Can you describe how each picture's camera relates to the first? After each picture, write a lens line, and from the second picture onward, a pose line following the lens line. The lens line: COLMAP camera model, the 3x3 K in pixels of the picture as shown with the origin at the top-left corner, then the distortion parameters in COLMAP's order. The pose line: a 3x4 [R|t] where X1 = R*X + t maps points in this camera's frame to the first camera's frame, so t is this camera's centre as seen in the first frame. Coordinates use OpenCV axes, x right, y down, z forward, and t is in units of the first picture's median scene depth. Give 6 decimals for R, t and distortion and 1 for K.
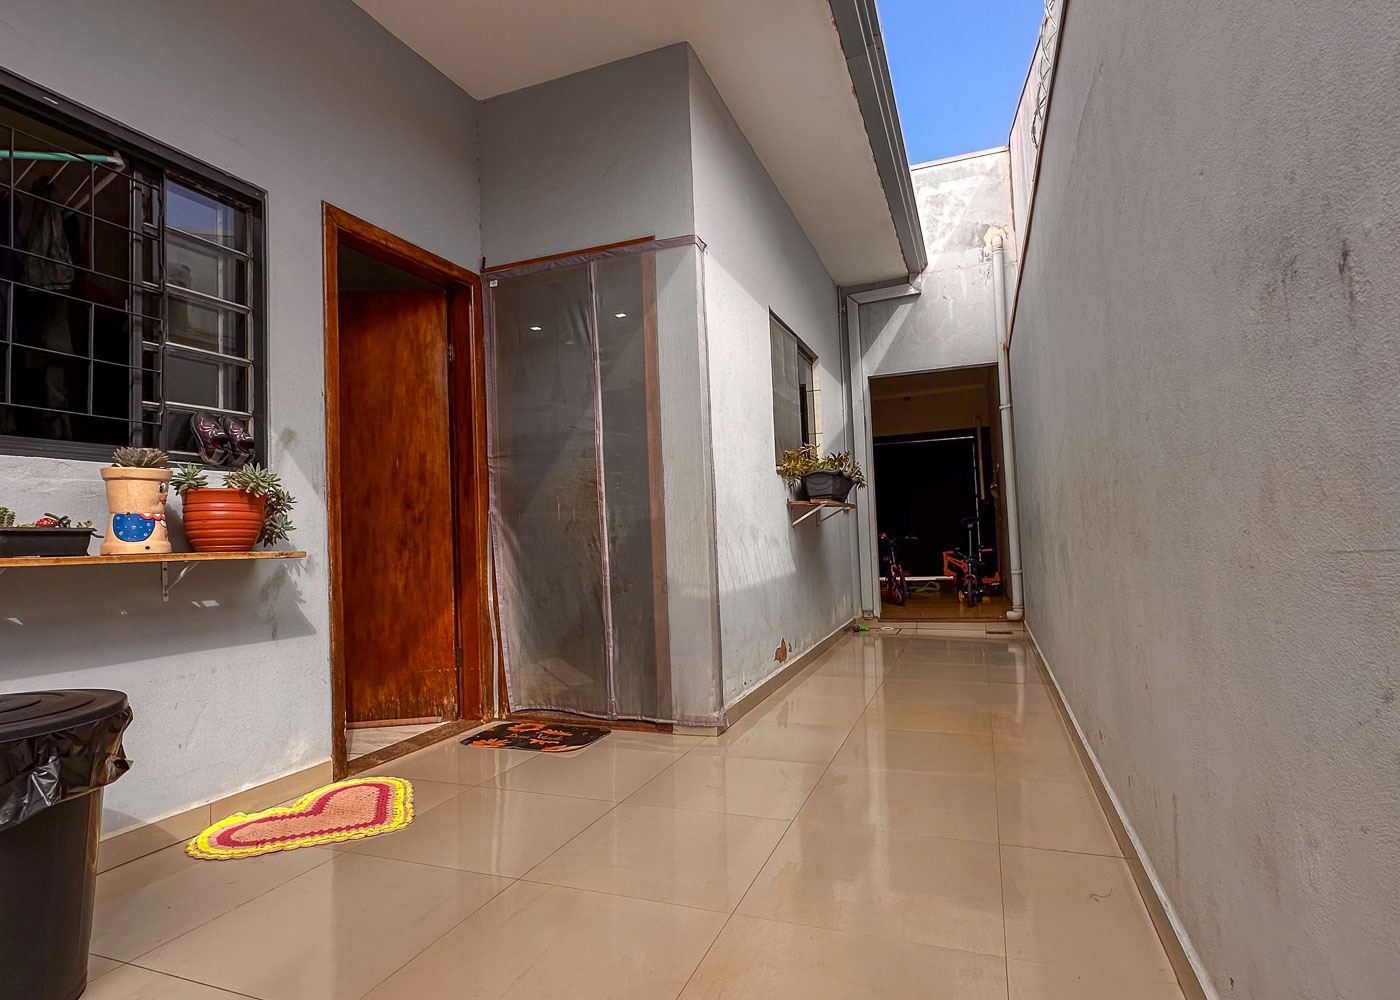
lens RADIAL K [[731.3, 0, 703.7], [0, 731.3, 500.3], [0, 0, 1]] dist [-0.002219, 0.000389]
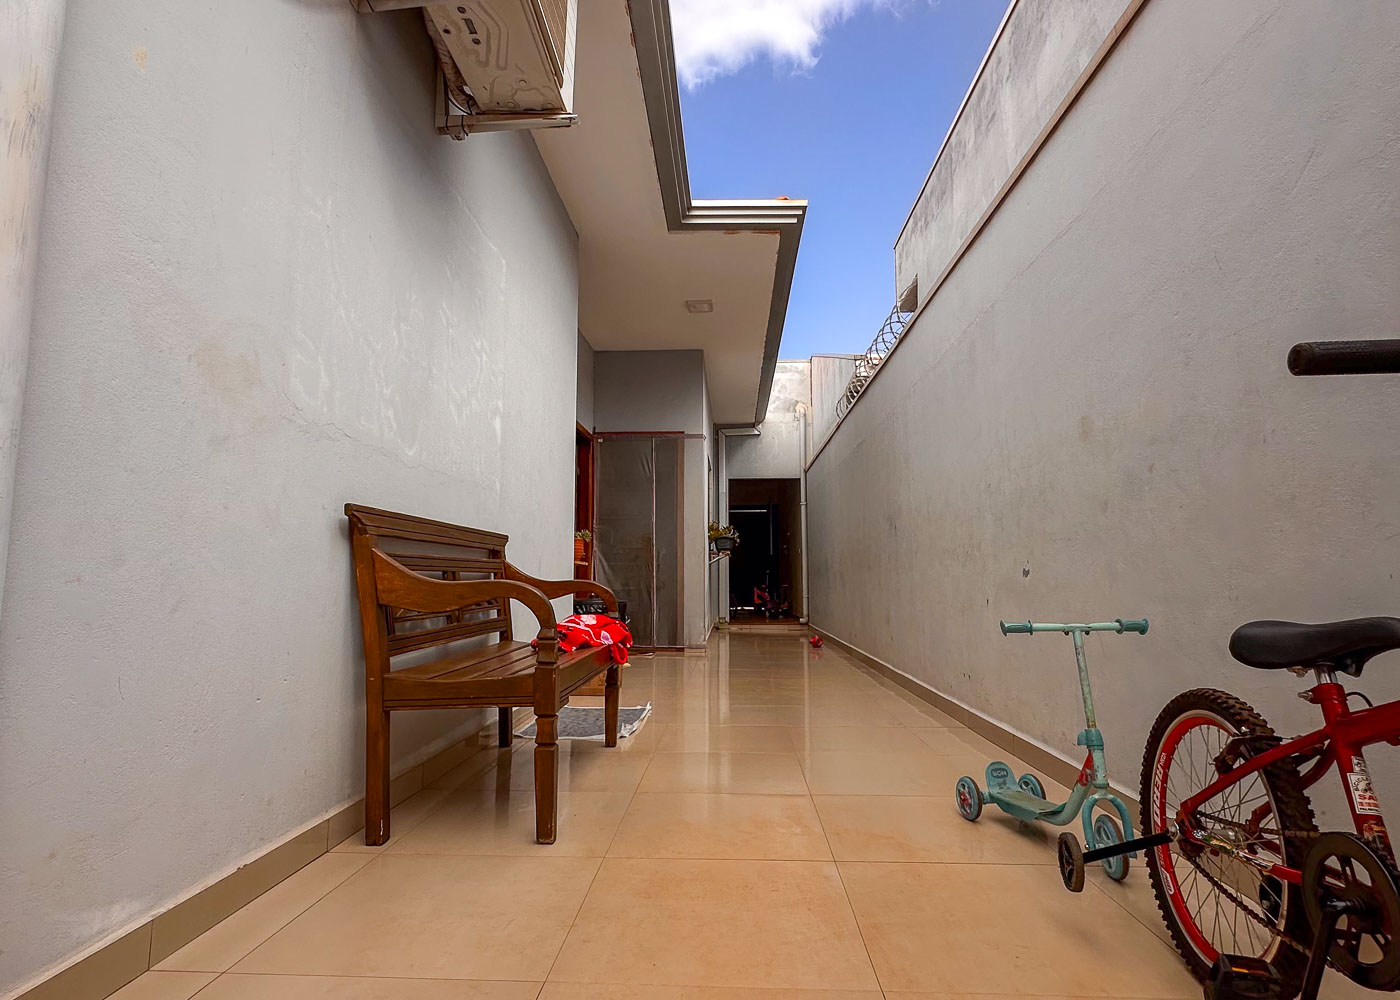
lens RADIAL K [[731.3, 0, 699.2], [0, 731.3, 501.5], [0, 0, 1]] dist [-0.002219, 0.000389]
pose [[0.948837, 0.069775, 0.307962, -0.375412], [-0.050417, 0.996245, -0.070382, 0.006010], [-0.311716, 0.051254, 0.948792, -0.610251]]
